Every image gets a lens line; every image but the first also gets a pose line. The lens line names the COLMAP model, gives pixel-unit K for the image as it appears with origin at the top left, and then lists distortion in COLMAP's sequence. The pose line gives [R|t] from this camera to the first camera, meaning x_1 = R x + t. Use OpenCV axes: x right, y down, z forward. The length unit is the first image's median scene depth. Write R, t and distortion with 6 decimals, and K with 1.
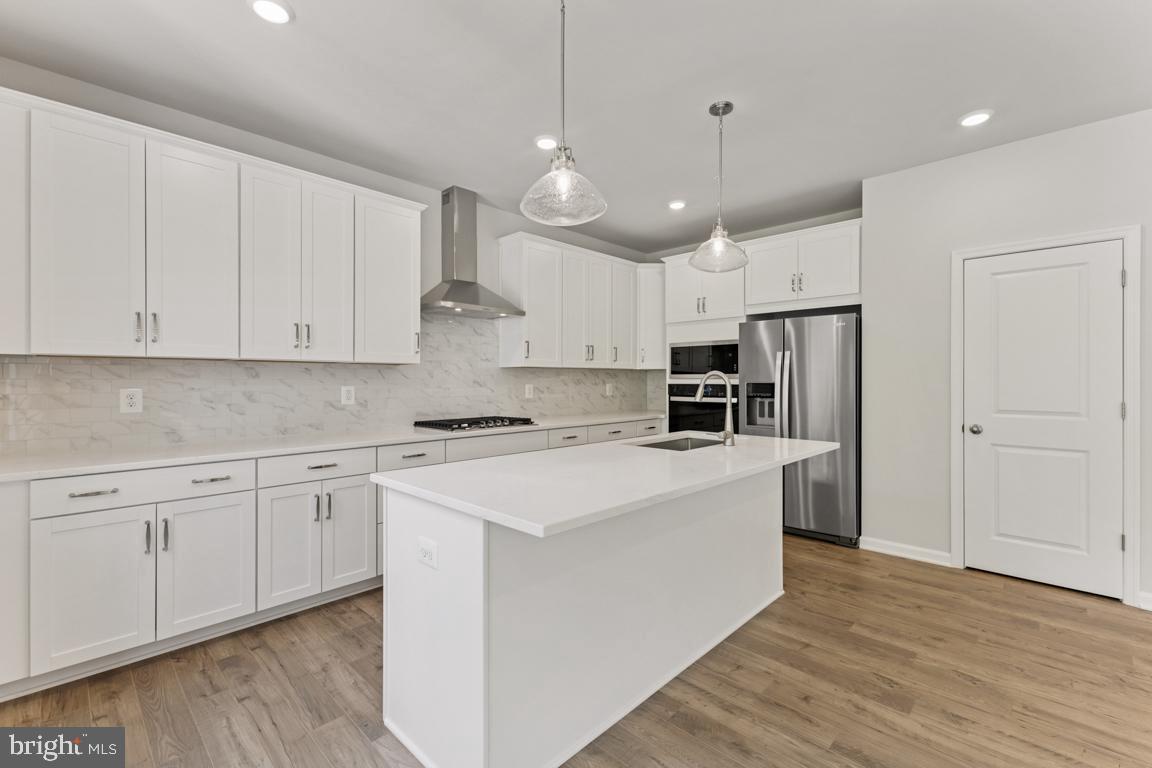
lens RADIAL K [[508.4, 0, 576.0], [0, 508.4, 379.9], [0, 0, 1]] dist [0.003366, -0.001299]
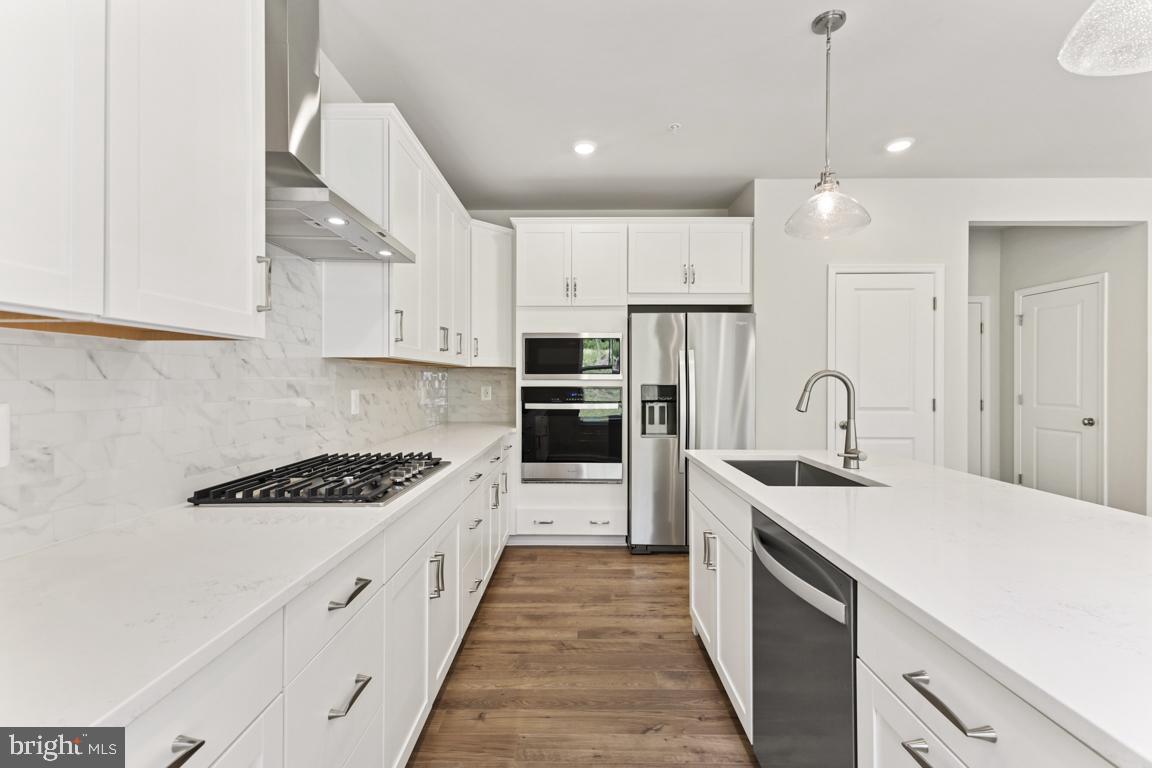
lens RADIAL K [[508.4, 0, 572.9], [0, 508.4, 379.5], [0, 0, 1]] dist [0.003366, -0.001299]
pose [[0.722233, 0.001751, 0.691647, -0.331185], [-0.000137, 0.999997, -0.002388, -0.001008], [-0.691650, 0.001630, 0.722231, 0.467308]]
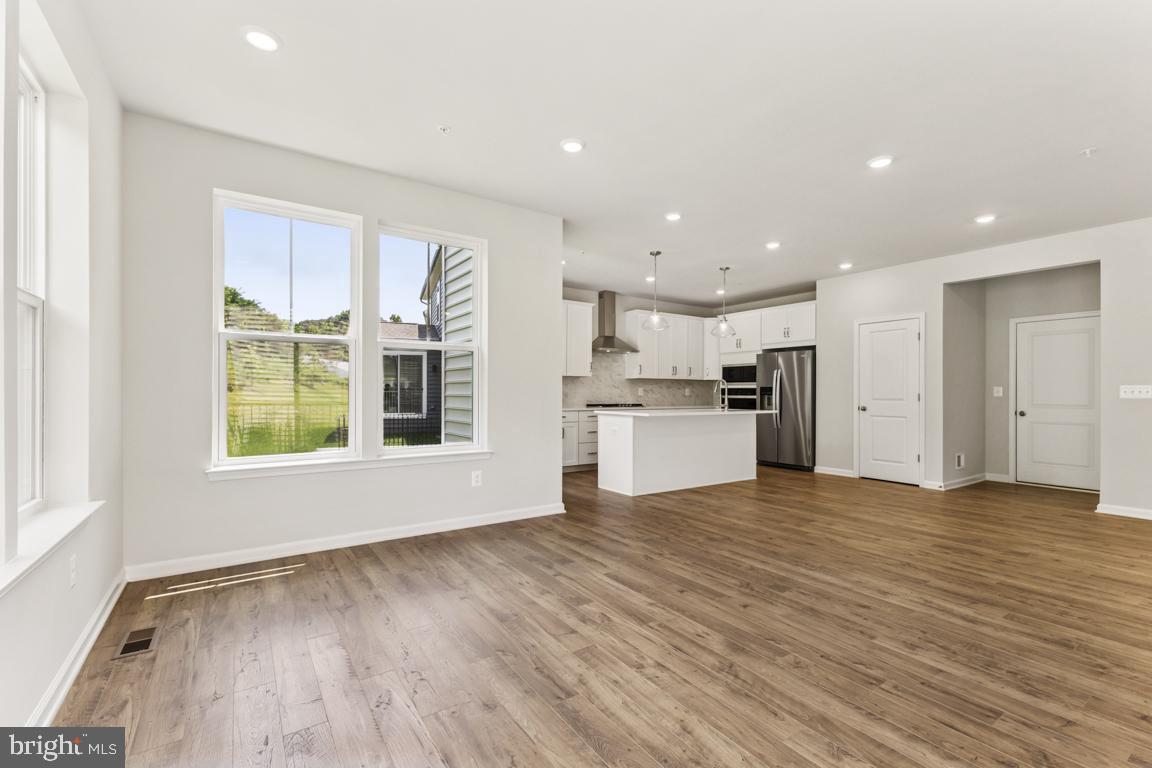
lens RADIAL K [[508.4, 0, 577.0], [0, 508.4, 383.3], [0, 0, 1]] dist [0.003366, -0.001299]
pose [[0.980035, 0.001495, -0.198817, 0.052239], [-0.005593, 0.999783, -0.020048, 0.033510], [0.198744, 0.020759, 0.979832, -0.931040]]
